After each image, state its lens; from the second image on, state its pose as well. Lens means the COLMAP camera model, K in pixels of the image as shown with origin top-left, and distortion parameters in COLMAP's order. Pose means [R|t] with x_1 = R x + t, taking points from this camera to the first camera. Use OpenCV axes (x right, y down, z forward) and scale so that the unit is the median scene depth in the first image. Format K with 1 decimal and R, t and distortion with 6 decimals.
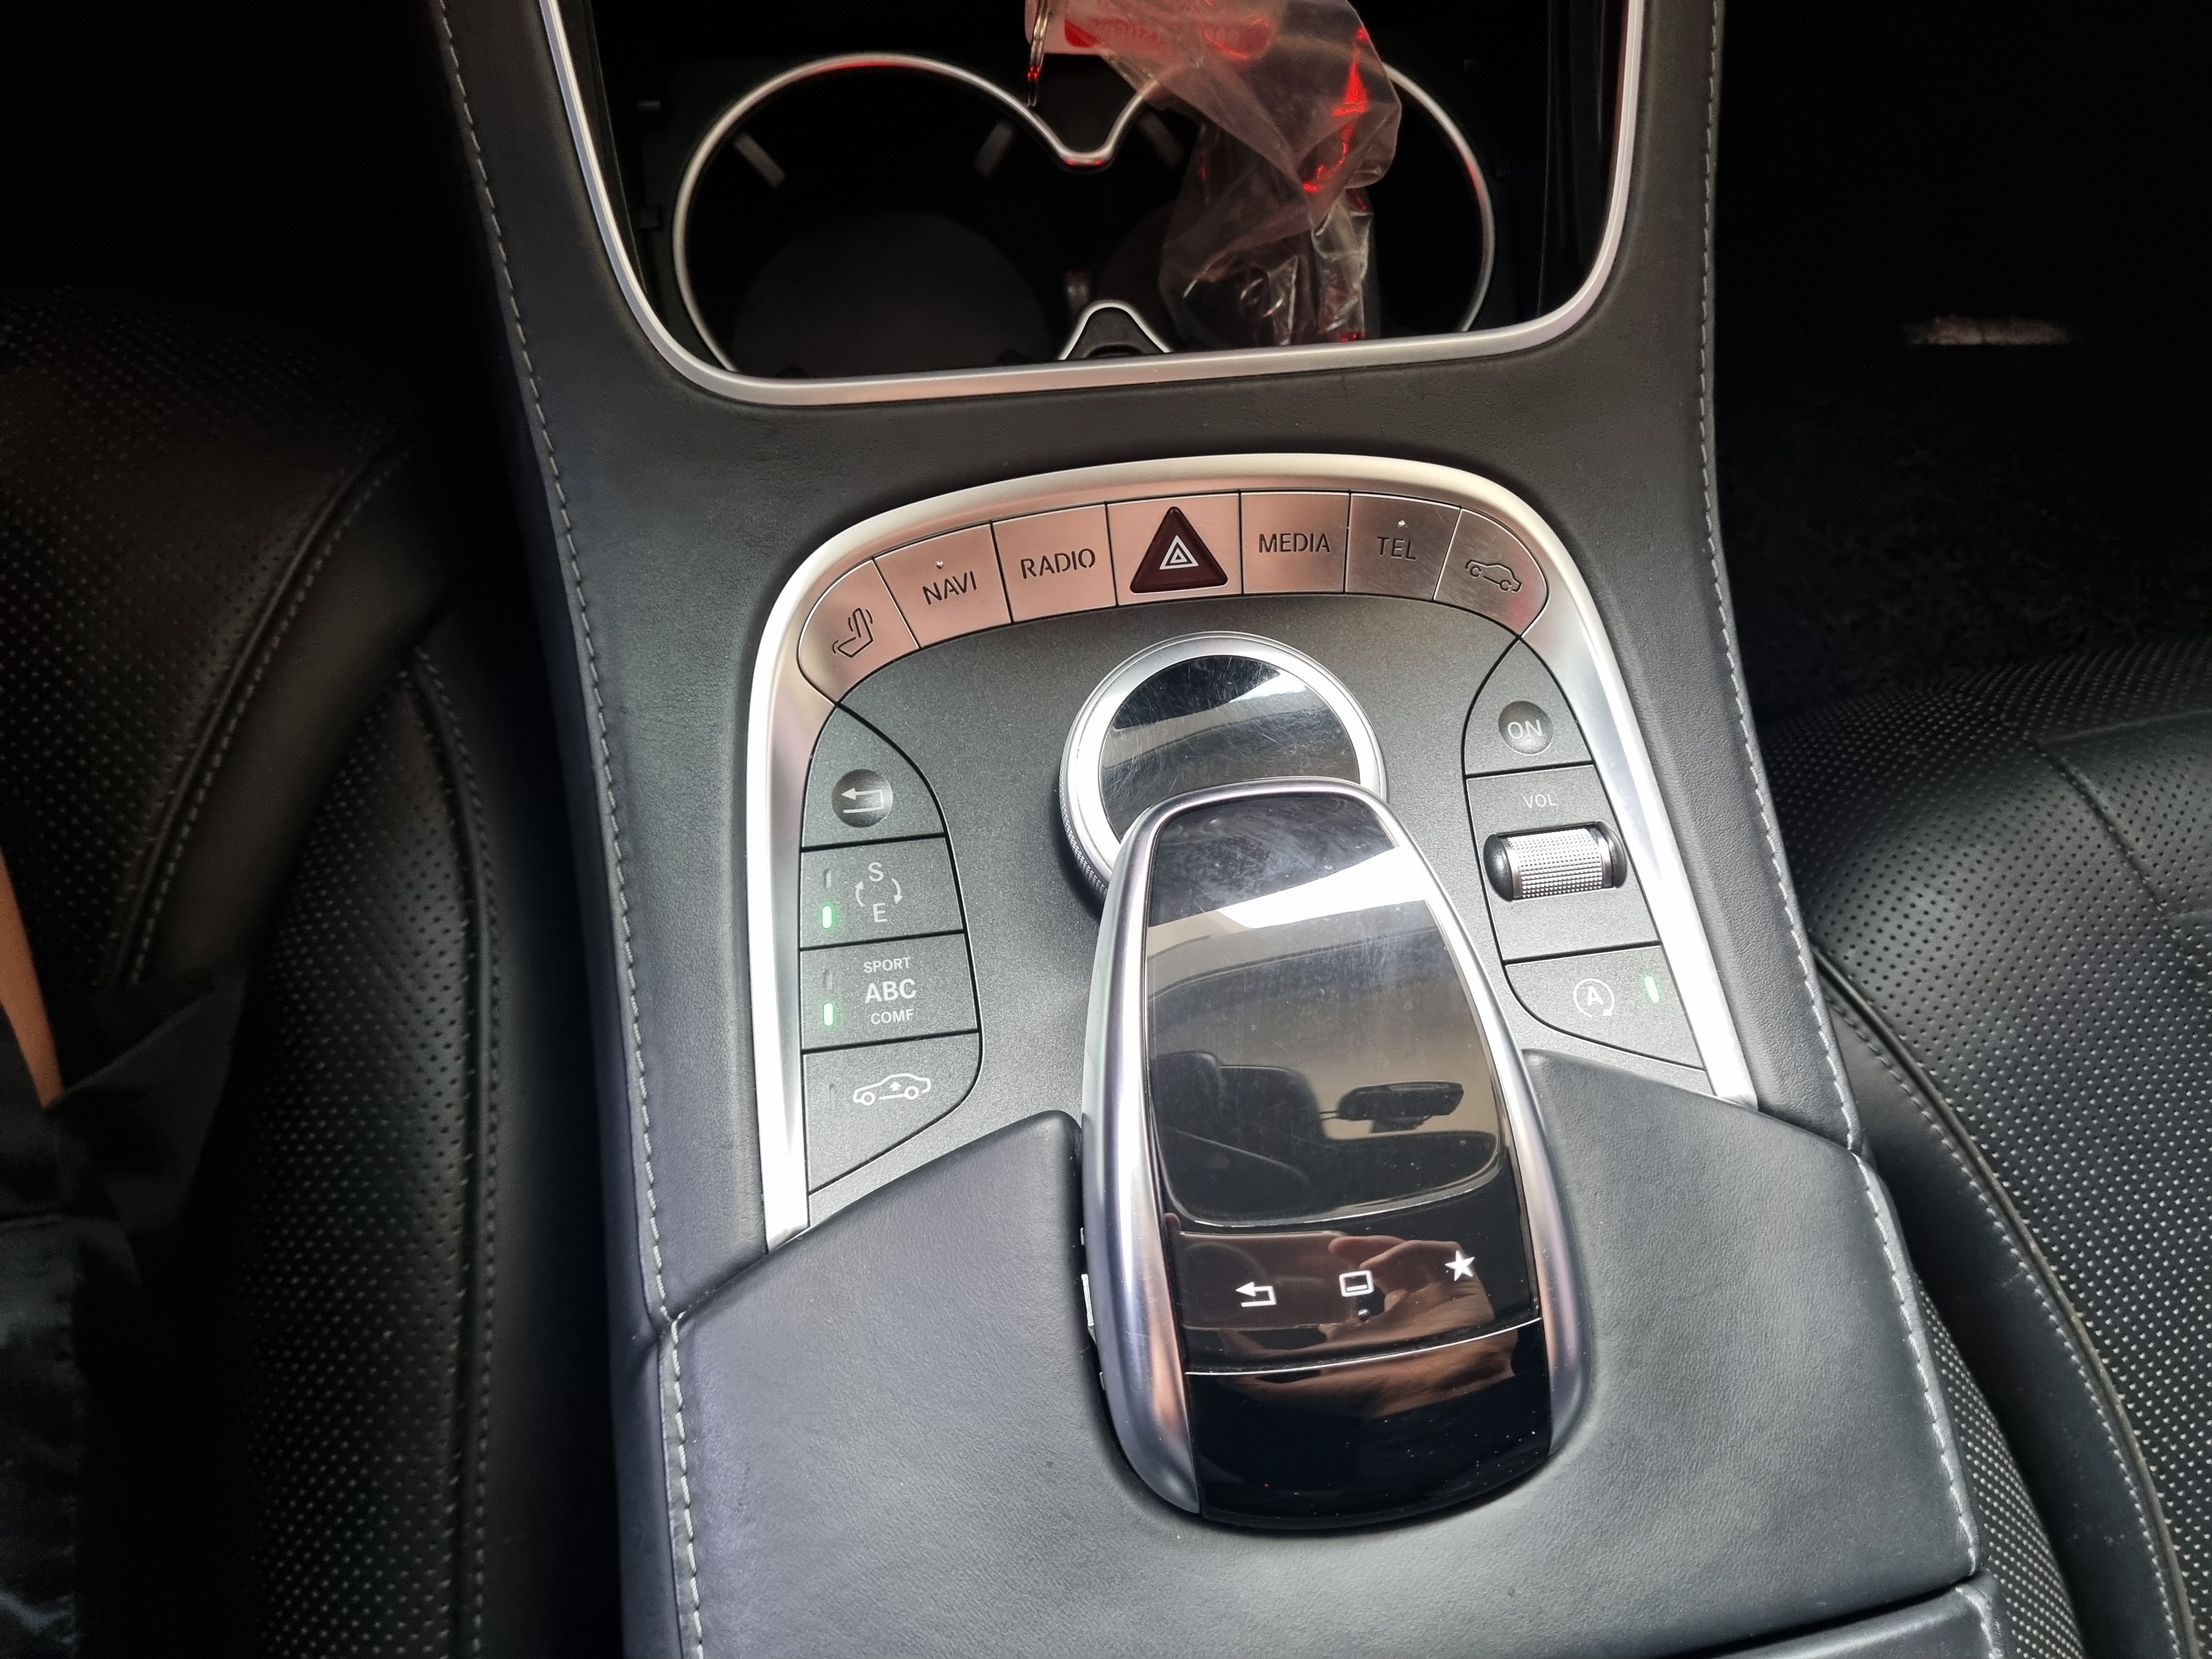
lens RADIAL K [[1670.5, 0, 1115.0], [0, 1670.5, 813.5], [0, 0, 1]] dist [0.029957, -0.023707]
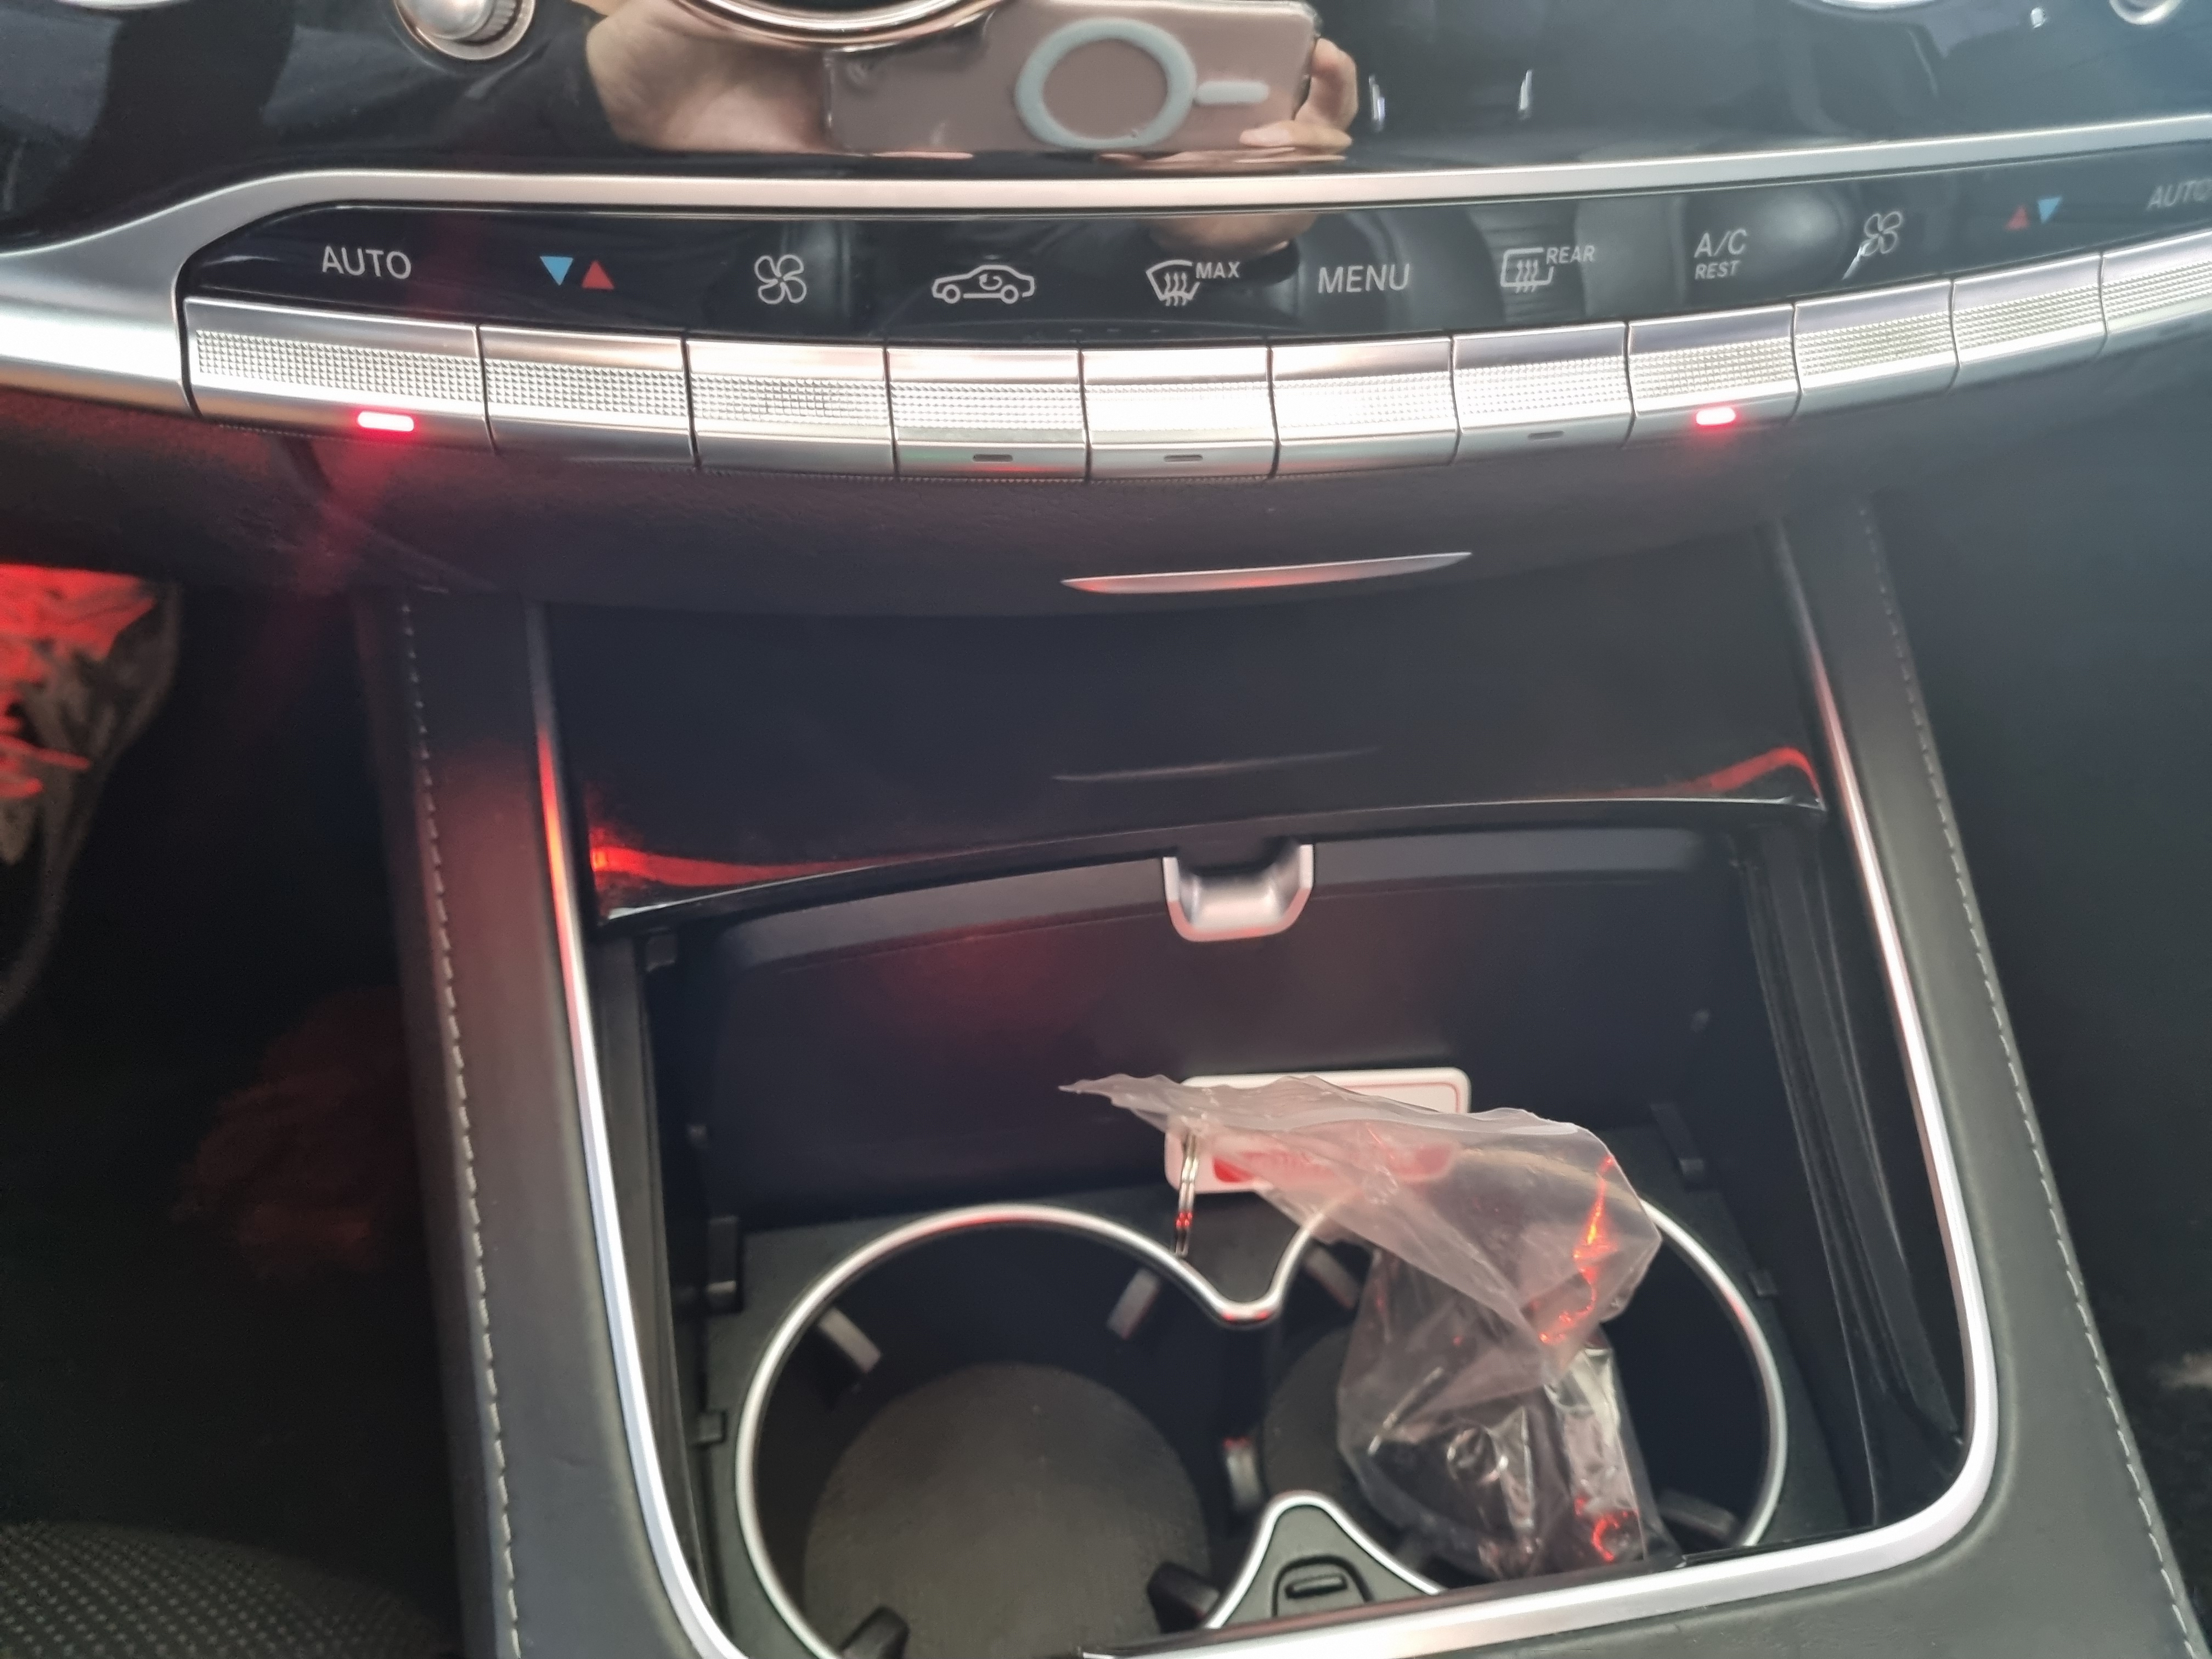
lens RADIAL K [[1670.5, 0, 1099.4], [0, 1670.5, 843.0], [0, 0, 1]] dist [0.029957, -0.023707]
pose [[0.997165, -0.072920, -0.018565, -0.058296], [0.050581, 0.832252, -0.552085, -0.134950], [0.055709, 0.549580, 0.833581, 0.195548]]
